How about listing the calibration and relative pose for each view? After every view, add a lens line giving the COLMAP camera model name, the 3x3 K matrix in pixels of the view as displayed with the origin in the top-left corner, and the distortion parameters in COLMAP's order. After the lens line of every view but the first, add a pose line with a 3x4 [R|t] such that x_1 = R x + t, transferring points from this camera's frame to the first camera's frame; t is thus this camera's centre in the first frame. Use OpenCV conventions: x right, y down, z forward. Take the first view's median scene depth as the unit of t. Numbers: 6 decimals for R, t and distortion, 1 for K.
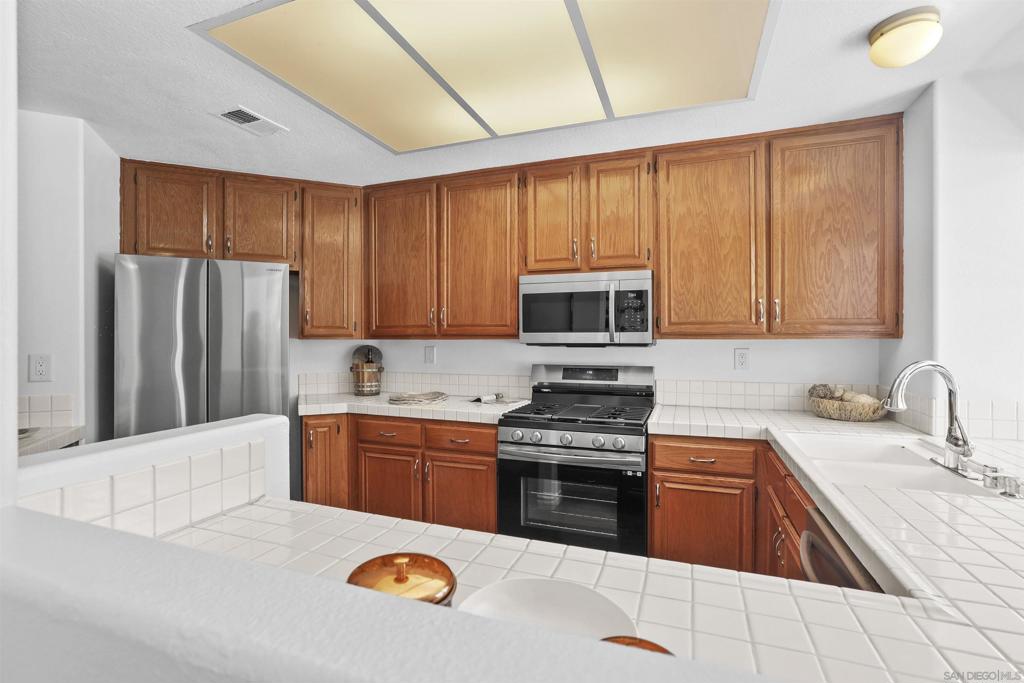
lens RADIAL K [[469.7, 0, 512.0], [0, 469.7, 341.5], [0, 0, 1]] dist [-0.047093, 0.021820]
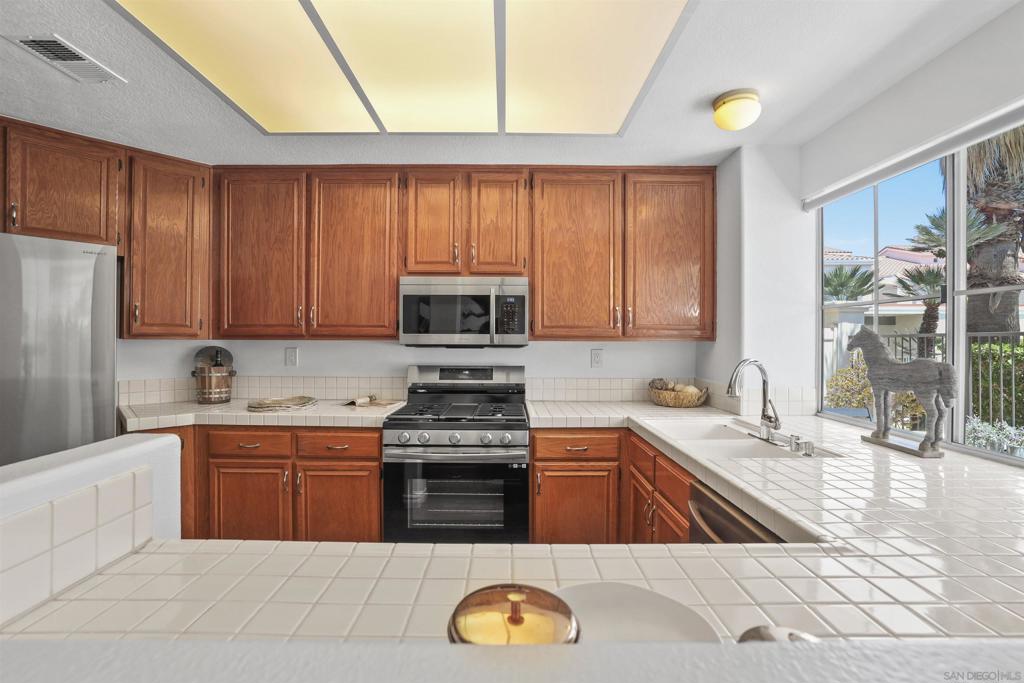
lens RADIAL K [[442.1, 0, 515.6], [0, 442.1, 340.5], [0, 0, 1]] dist [-0.044752, 0.014165]
pose [[0.935091, 0.005741, 0.354362, -0.091191], [-0.003176, 0.999964, -0.007822, 0.002301], [-0.354394, 0.006189, 0.935076, 0.045700]]
